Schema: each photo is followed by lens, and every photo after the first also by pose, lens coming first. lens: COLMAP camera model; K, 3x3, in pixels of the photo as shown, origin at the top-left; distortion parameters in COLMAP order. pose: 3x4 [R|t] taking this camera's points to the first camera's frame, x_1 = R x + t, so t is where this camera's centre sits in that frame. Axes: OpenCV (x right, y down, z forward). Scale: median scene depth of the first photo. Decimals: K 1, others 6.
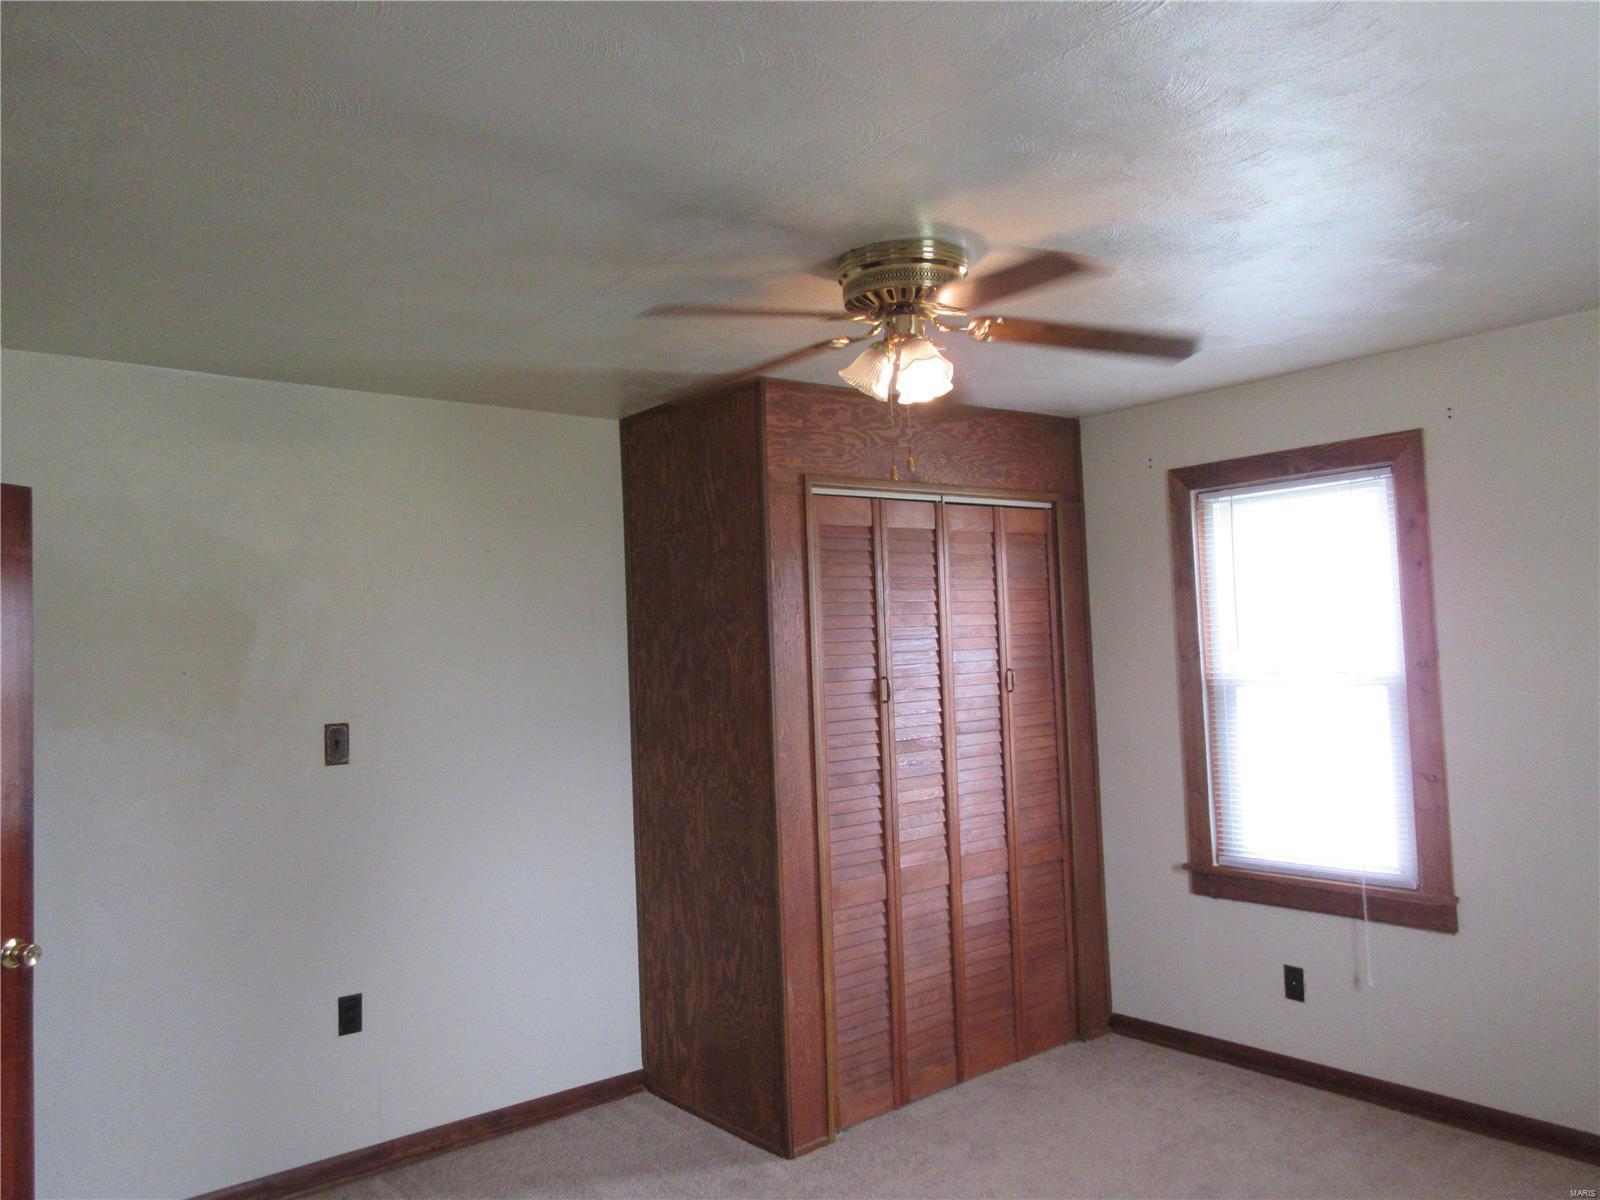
lens RADIAL K [[1212.0, 0, 800.6], [0, 1212.0, 601.4], [0, 0, 1]] dist [0.023111, -0.007182]
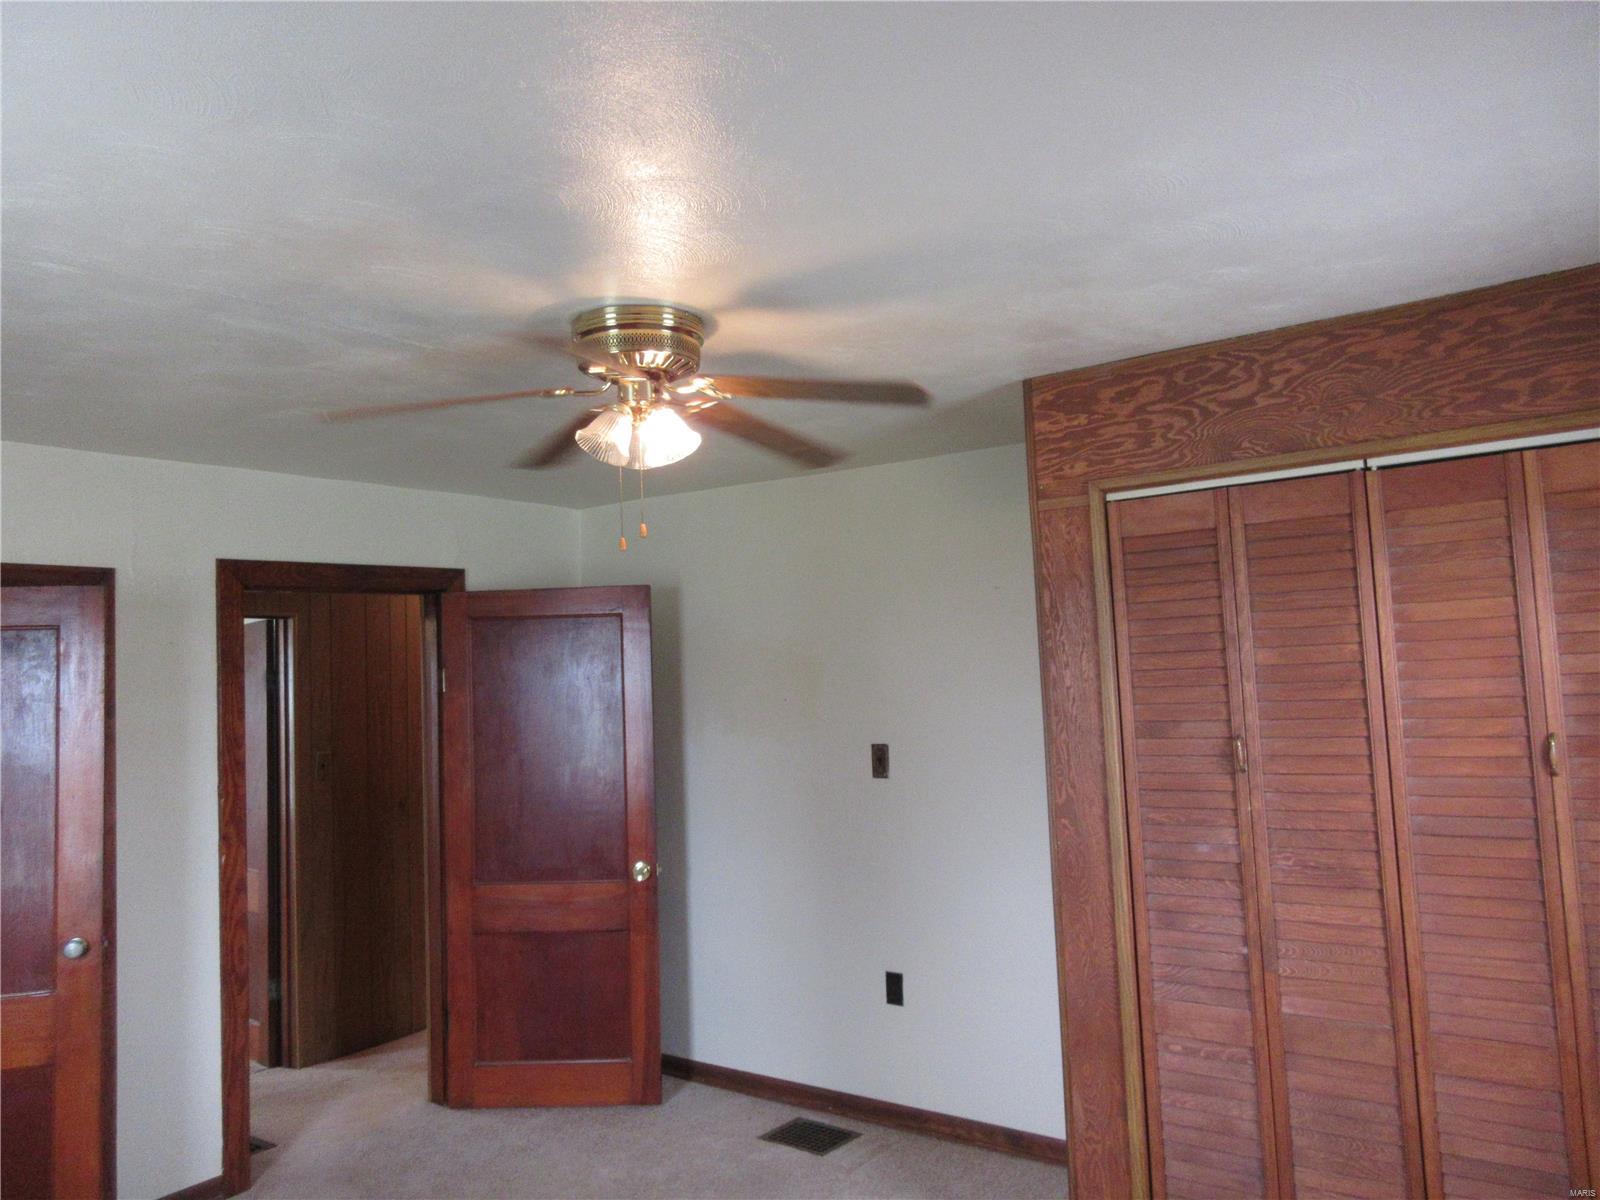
lens RADIAL K [[1212.0, 0, 800.6], [0, 1212.0, 601.4], [0, 0, 1]] dist [0.023111, -0.007182]
pose [[0.239940, -0.040291, -0.969951, 0.715371], [0.058855, 0.997904, -0.026893, -0.012633], [0.969002, -0.050634, 0.241809, 0.585786]]
